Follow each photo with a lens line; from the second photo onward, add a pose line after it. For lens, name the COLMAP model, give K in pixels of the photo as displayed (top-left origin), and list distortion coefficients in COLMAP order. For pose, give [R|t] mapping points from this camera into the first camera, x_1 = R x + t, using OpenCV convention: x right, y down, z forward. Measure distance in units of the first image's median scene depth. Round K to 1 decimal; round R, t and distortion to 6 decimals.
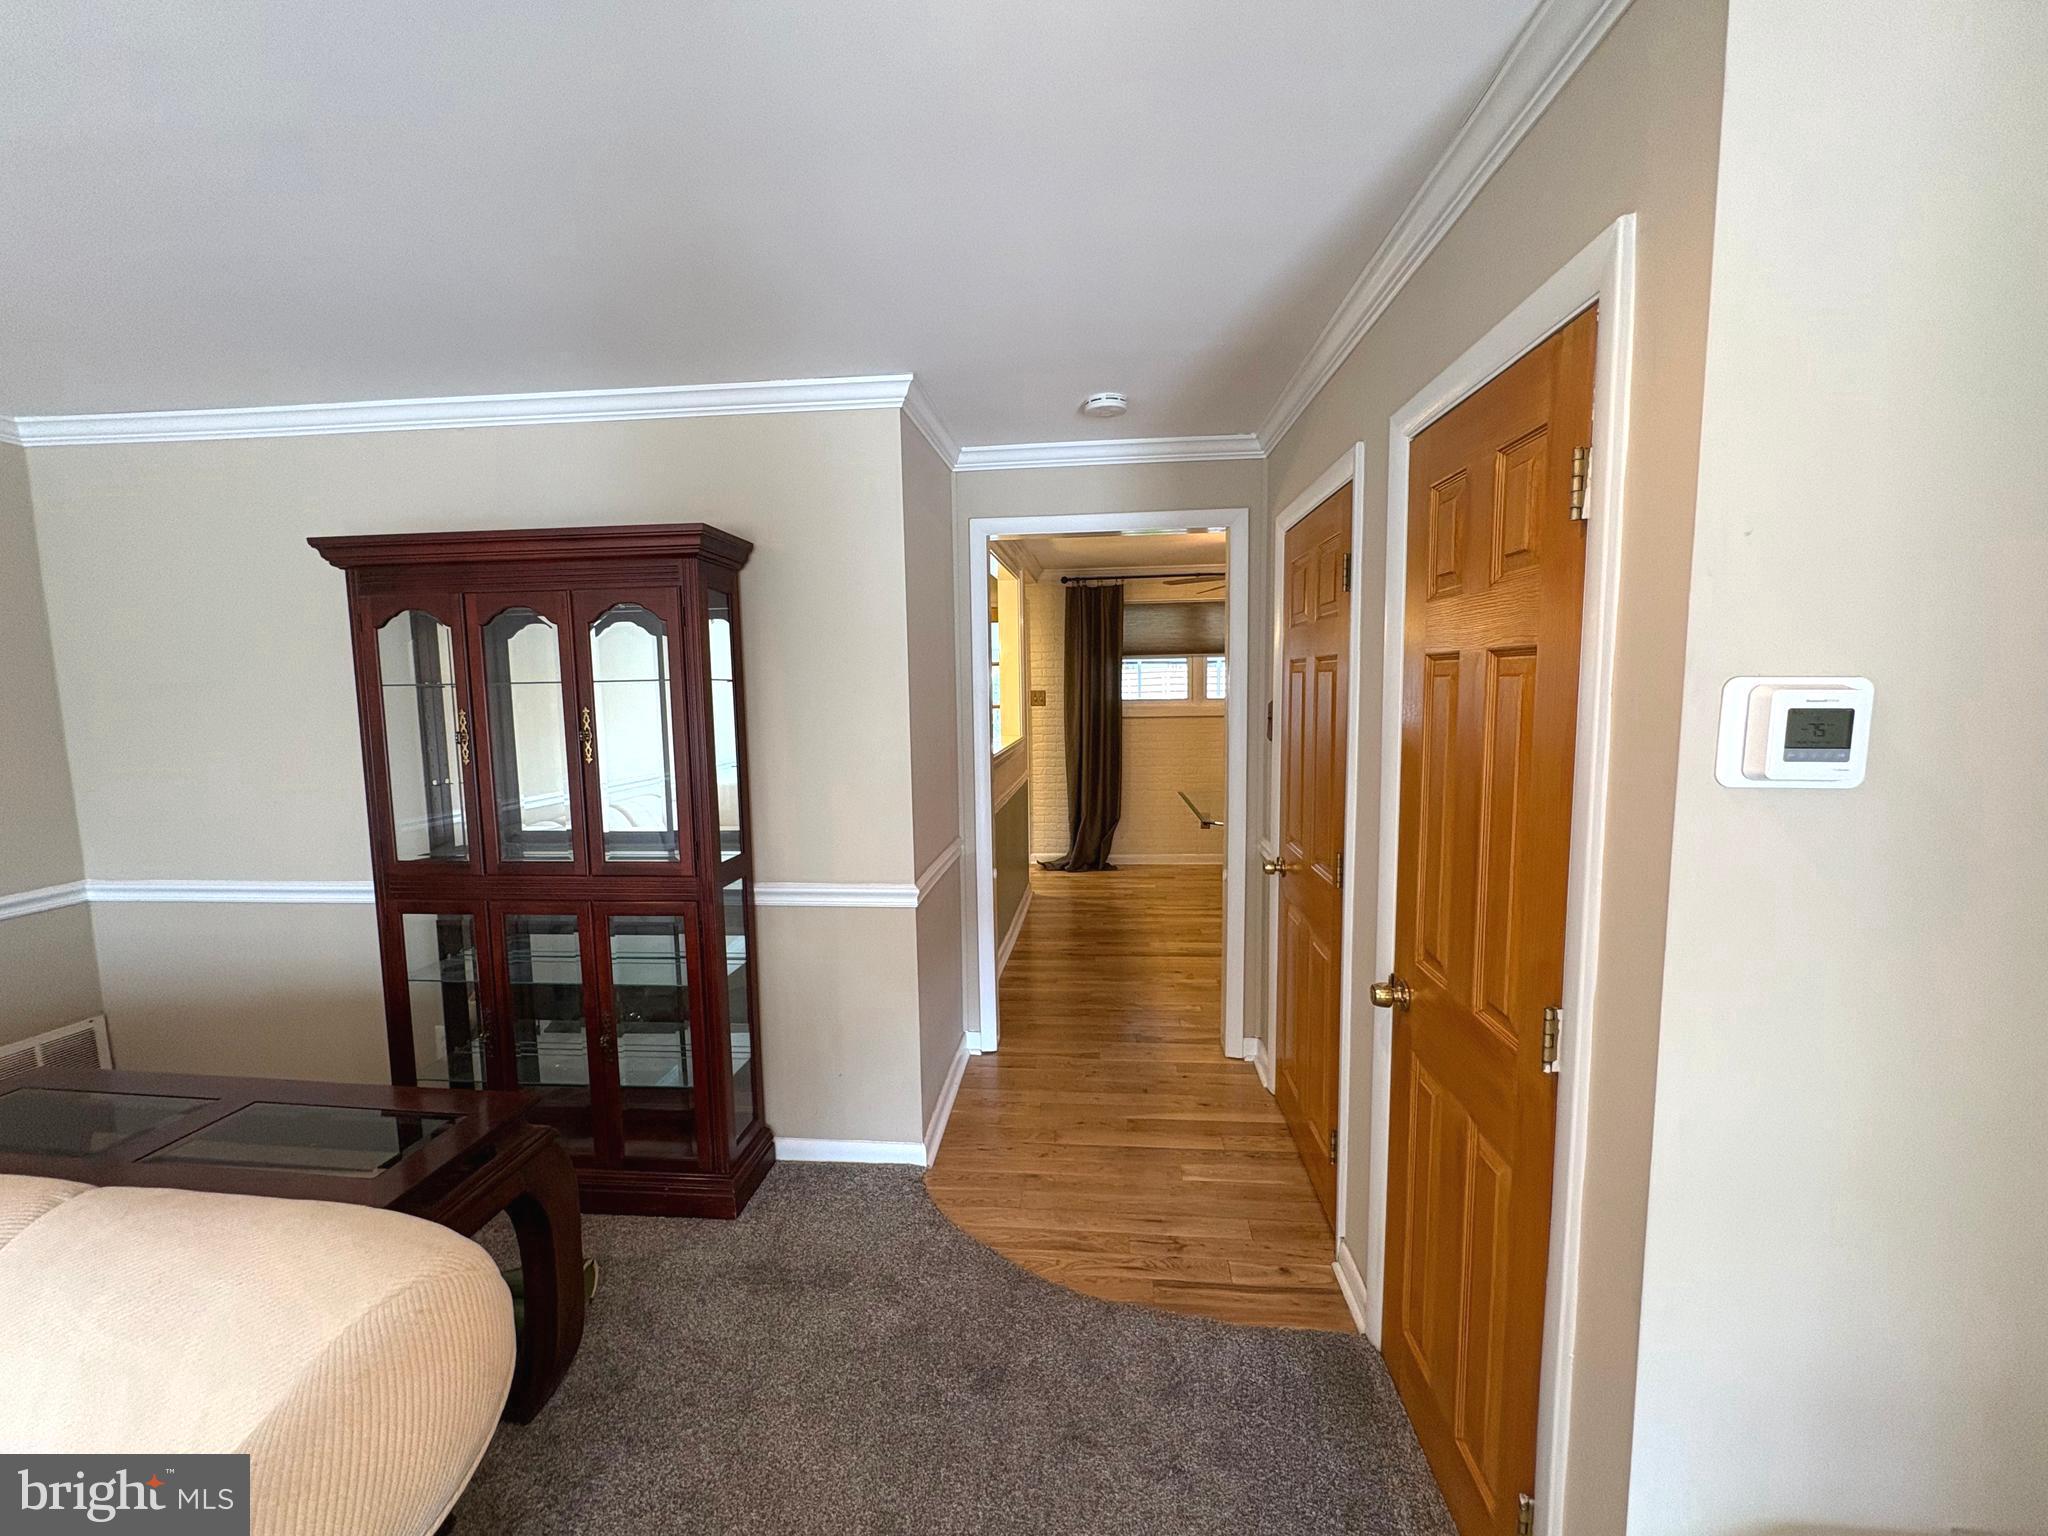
lens RADIAL K [[813.5, 0, 1024.8], [0, 813.5, 765.8], [0, 0, 1]] dist [-0.001164, -0.000241]
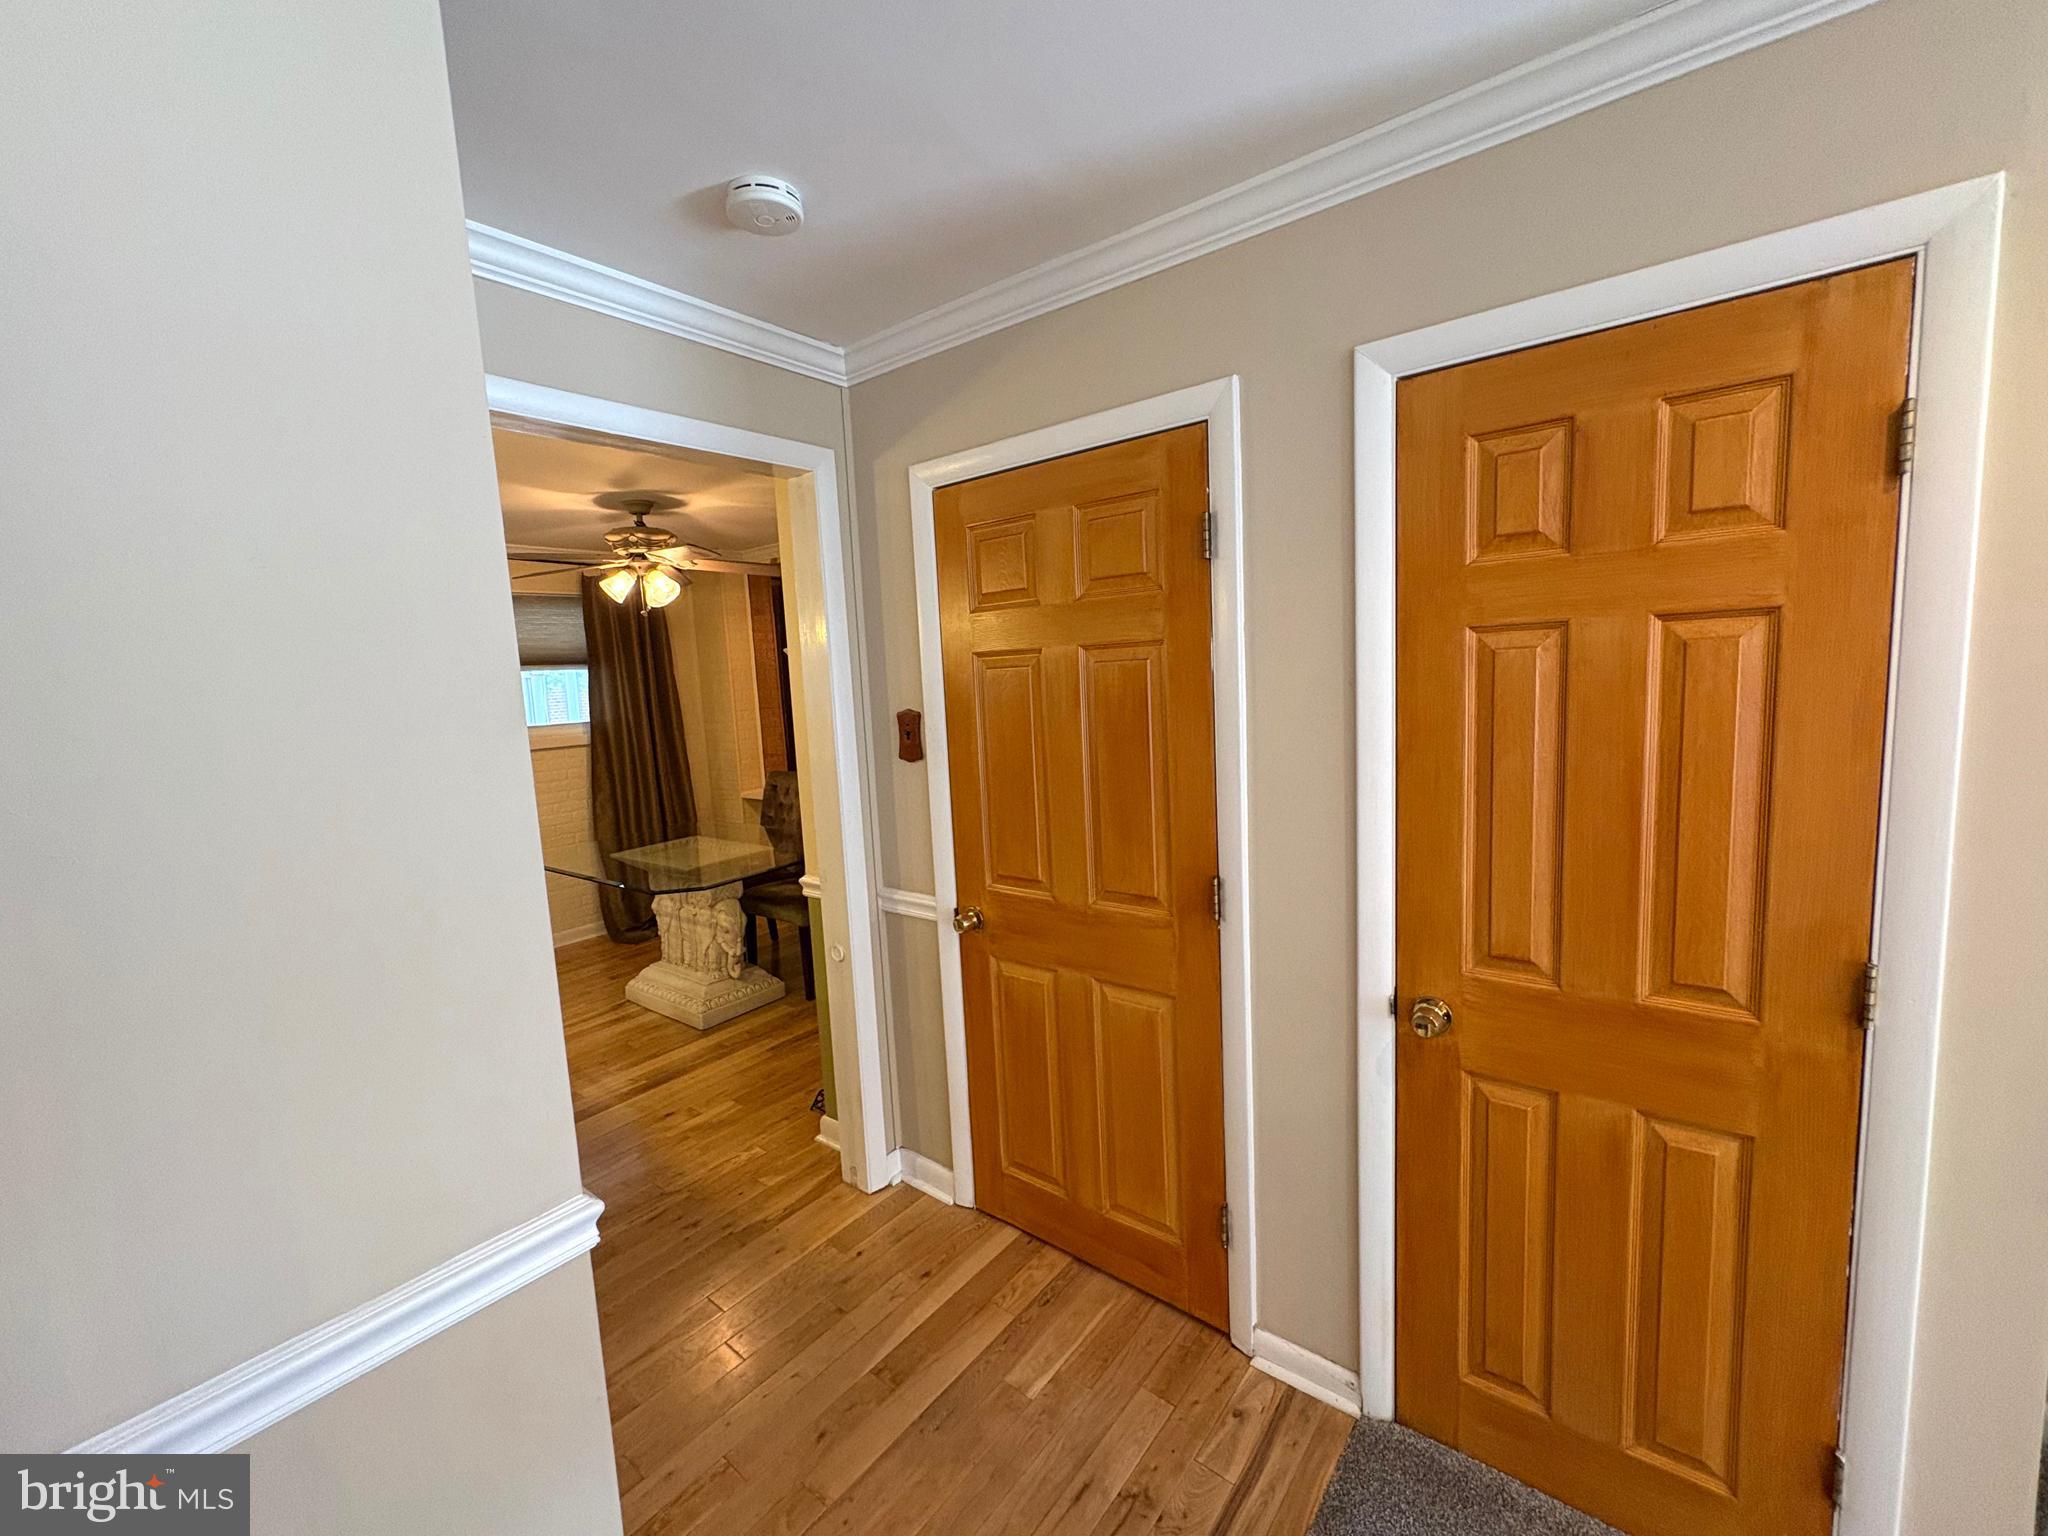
lens RADIAL K [[813.5, 0, 1025.6], [0, 813.5, 765.2], [0, 0, 1]] dist [-0.001164, -0.000241]
pose [[0.546473, -0.103541, 0.831051, -0.324045], [0.127488, 0.991048, 0.039643, -0.051630], [-0.827716, 0.084285, 0.554781, 0.574557]]
